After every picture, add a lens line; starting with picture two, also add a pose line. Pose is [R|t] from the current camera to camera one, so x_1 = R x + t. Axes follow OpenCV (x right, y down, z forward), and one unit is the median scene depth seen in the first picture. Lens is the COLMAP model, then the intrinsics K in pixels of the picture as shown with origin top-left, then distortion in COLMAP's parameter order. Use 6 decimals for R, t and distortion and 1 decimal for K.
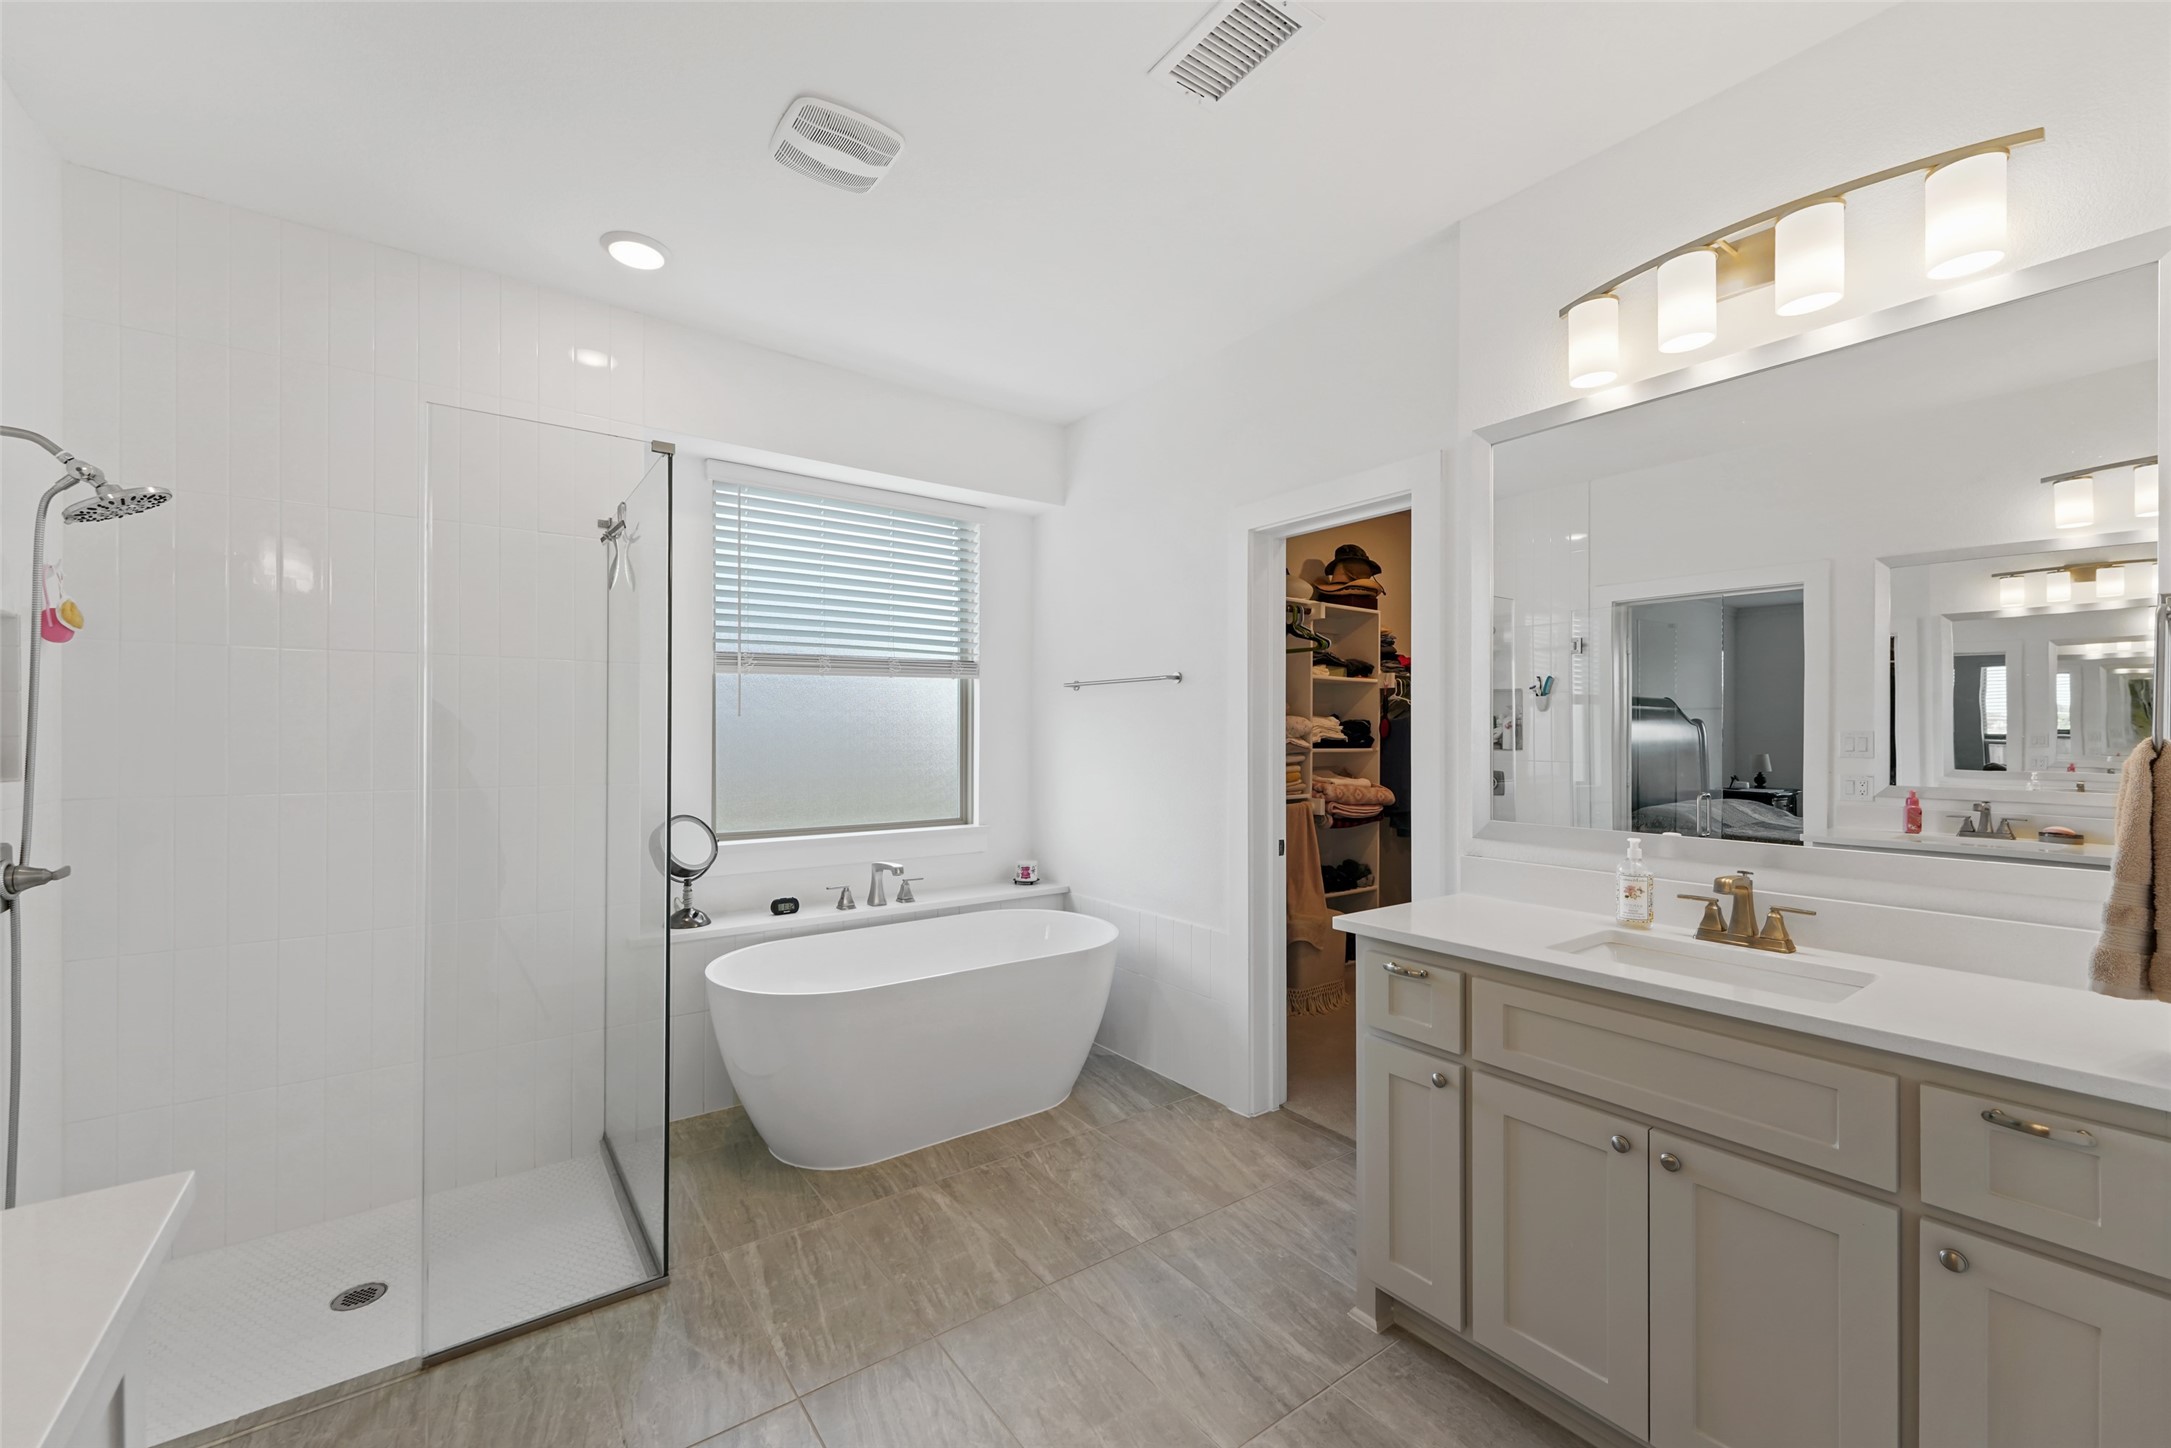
lens RADIAL K [[881.0, 0, 1073.6], [0, 881.0, 724.7], [0, 0, 1]] dist [-0.001495, 0.000076]
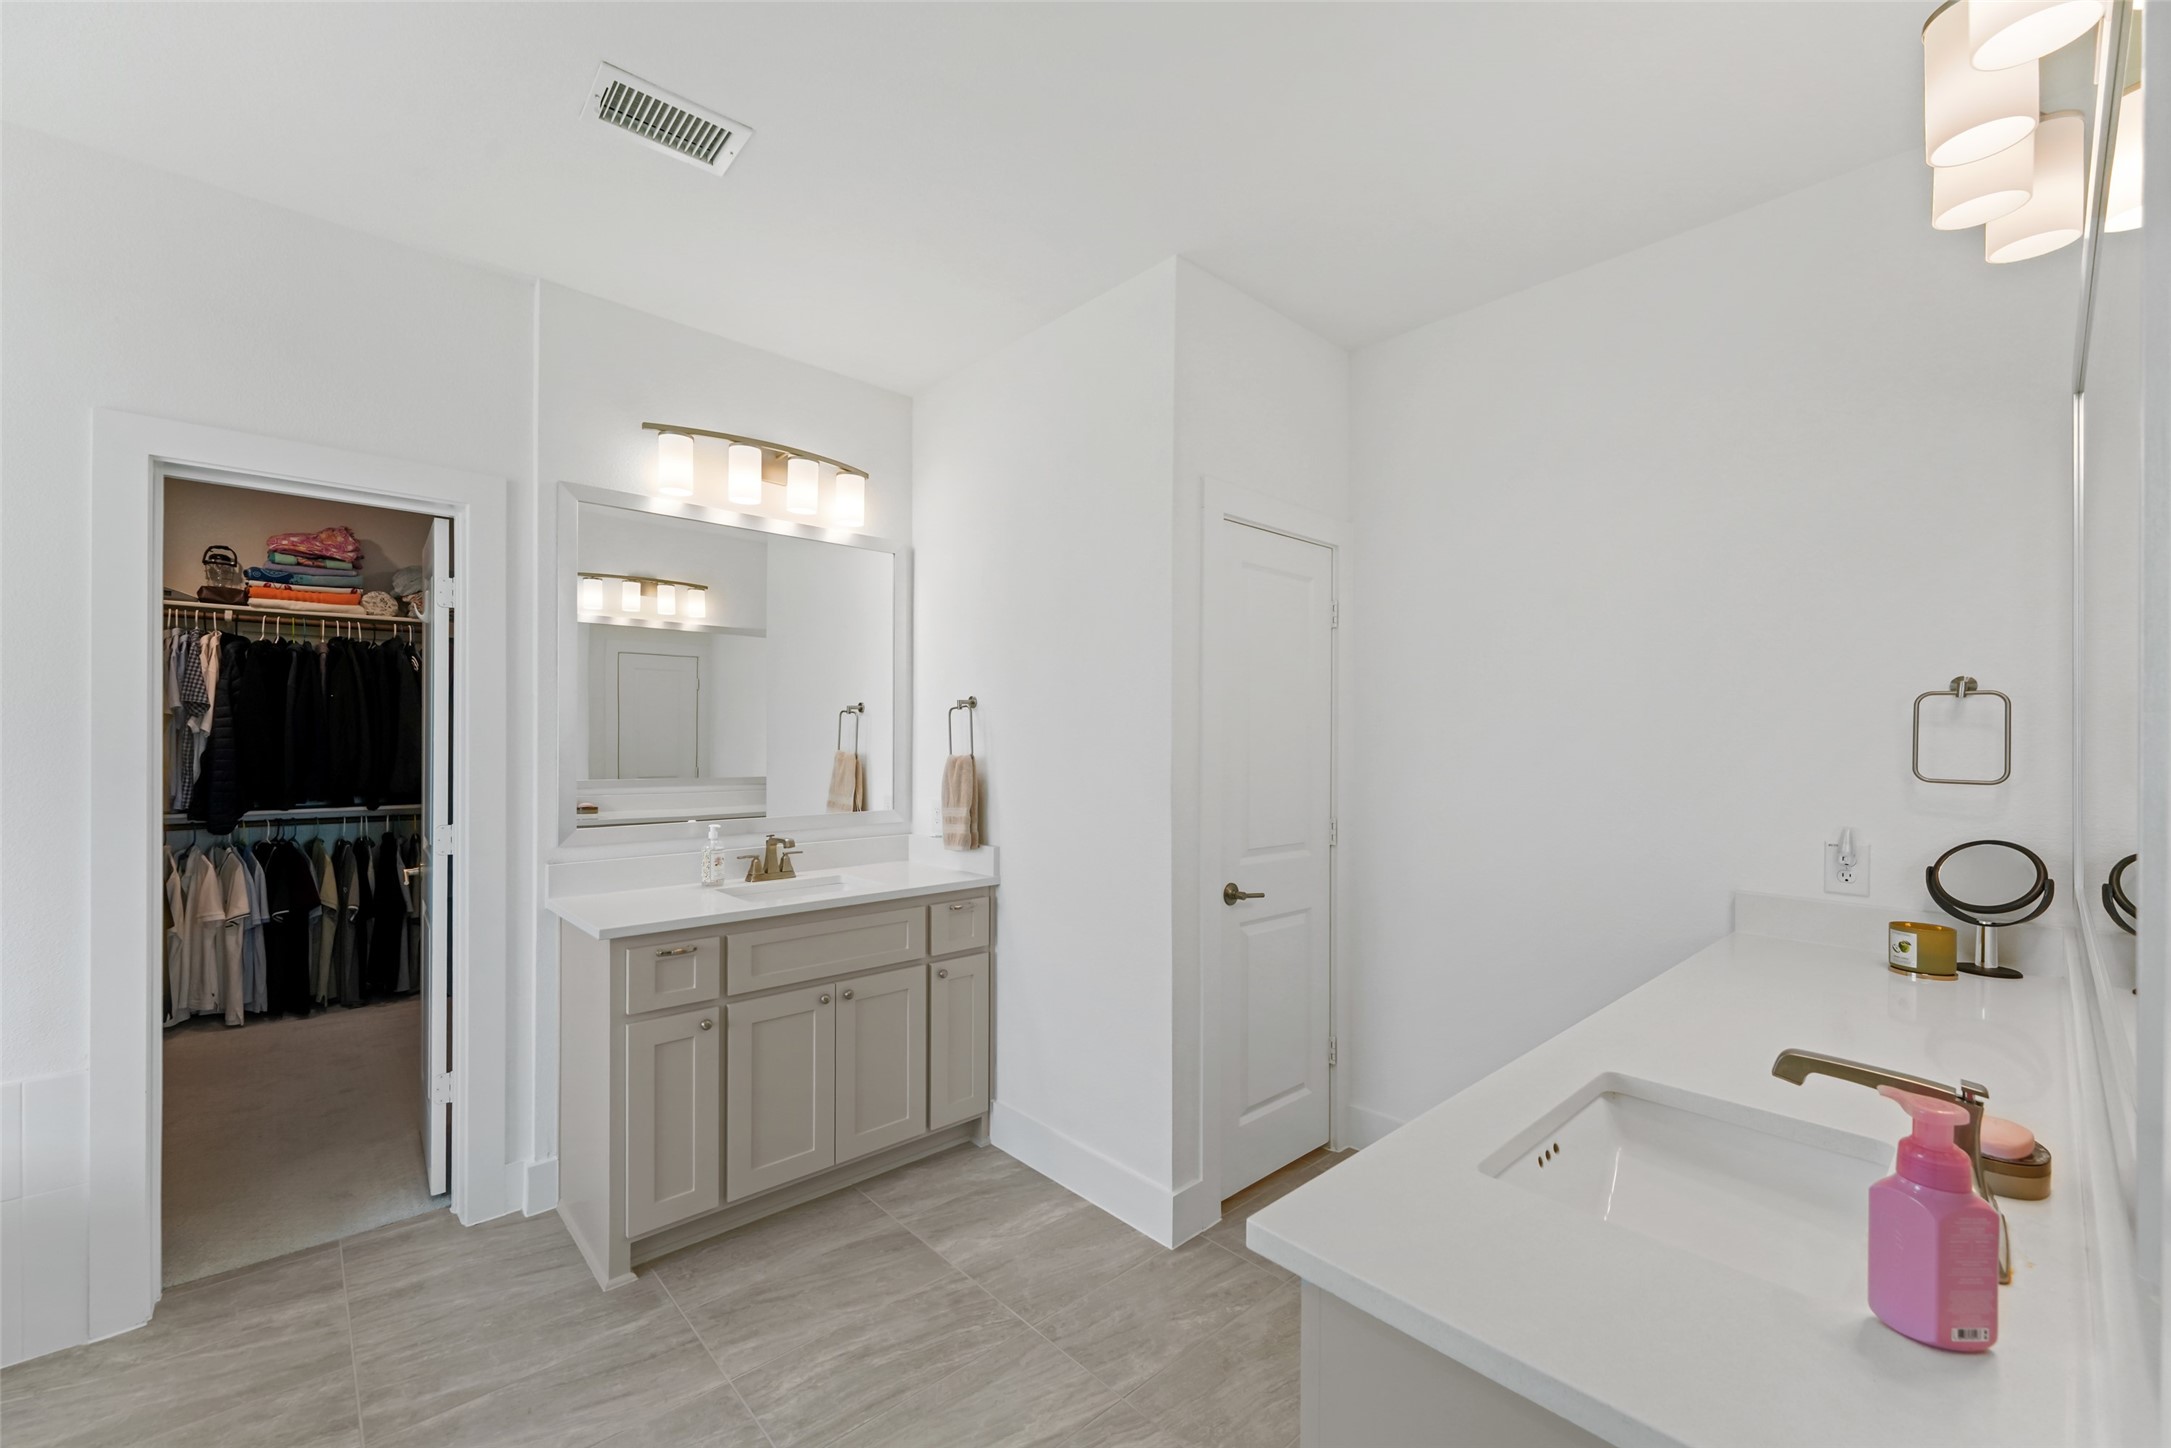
lens RADIAL K [[881.0, 0, 1073.5], [0, 881.0, 727.3], [0, 0, 1]] dist [-0.001495, 0.000076]
pose [[-0.118214, 0.006501, 0.992967, -0.888070], [-0.009804, 0.999922, -0.007713, -0.026349], [-0.992940, -0.010647, -0.118141, 0.591675]]
